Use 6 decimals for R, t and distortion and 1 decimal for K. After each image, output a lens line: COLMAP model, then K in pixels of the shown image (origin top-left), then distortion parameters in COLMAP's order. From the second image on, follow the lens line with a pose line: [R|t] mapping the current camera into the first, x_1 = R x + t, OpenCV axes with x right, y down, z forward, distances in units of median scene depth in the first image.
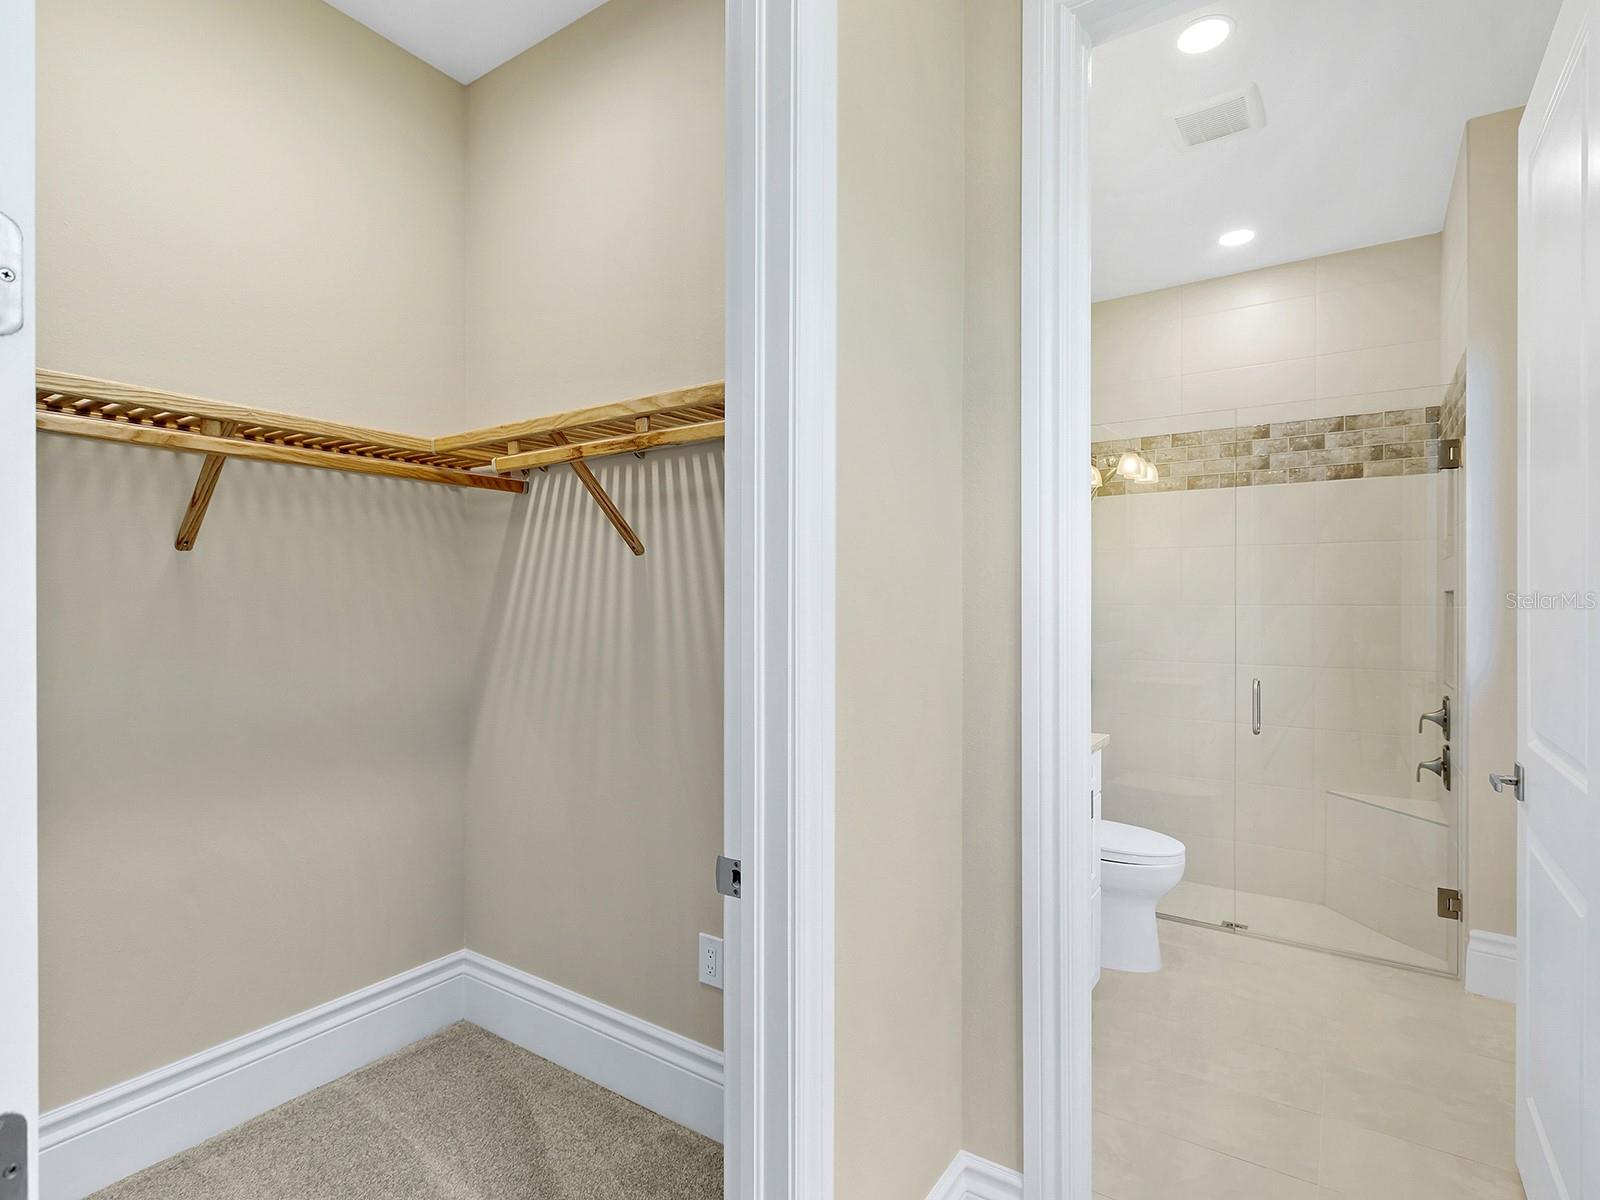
lens RADIAL K [[816.4, 0, 808.4], [0, 816.4, 611.0], [0, 0, 1]] dist [-0.001361, 0.000988]
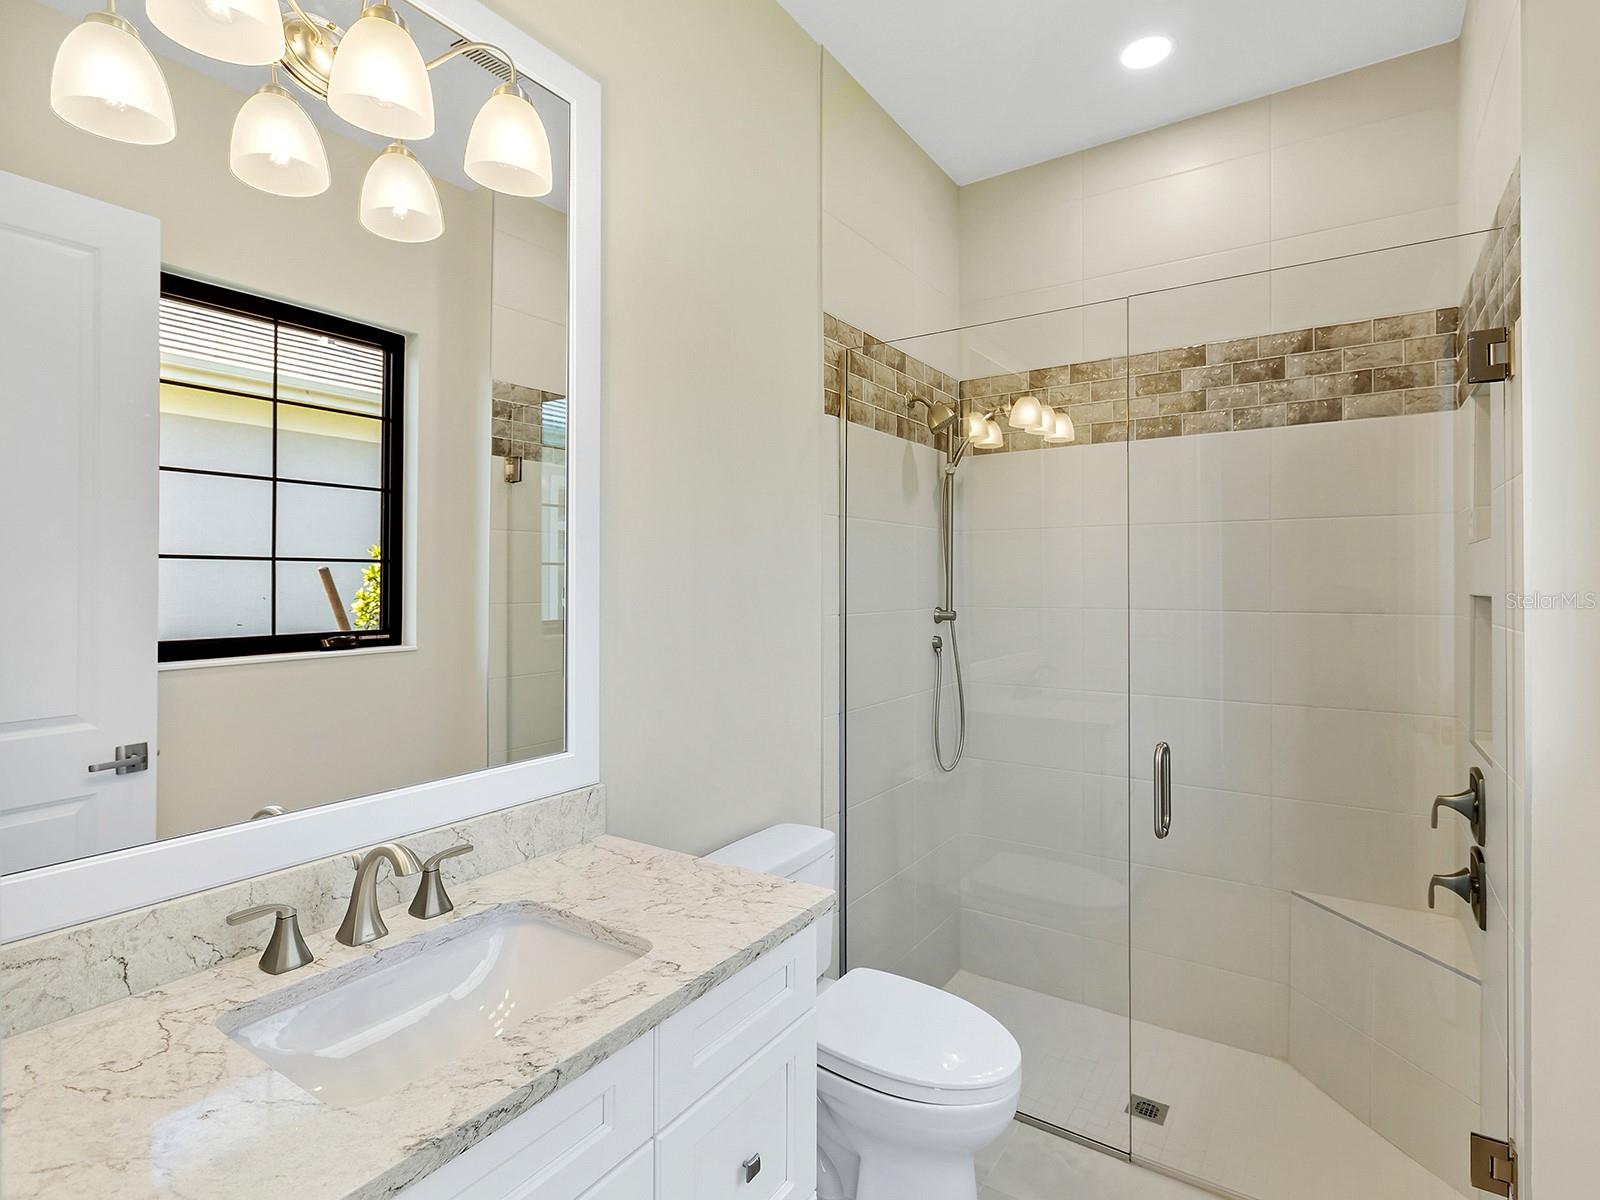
lens RADIAL K [[816.4, 0, 801.0], [0, 816.4, 590.1], [0, 0, 1]] dist [-0.001361, 0.000988]
pose [[0.999994, -0.003320, 0.000623, 0.236649], [0.003321, 0.999992, -0.002212, -0.024667], [-0.000615, 0.002214, 0.999997, 0.333273]]
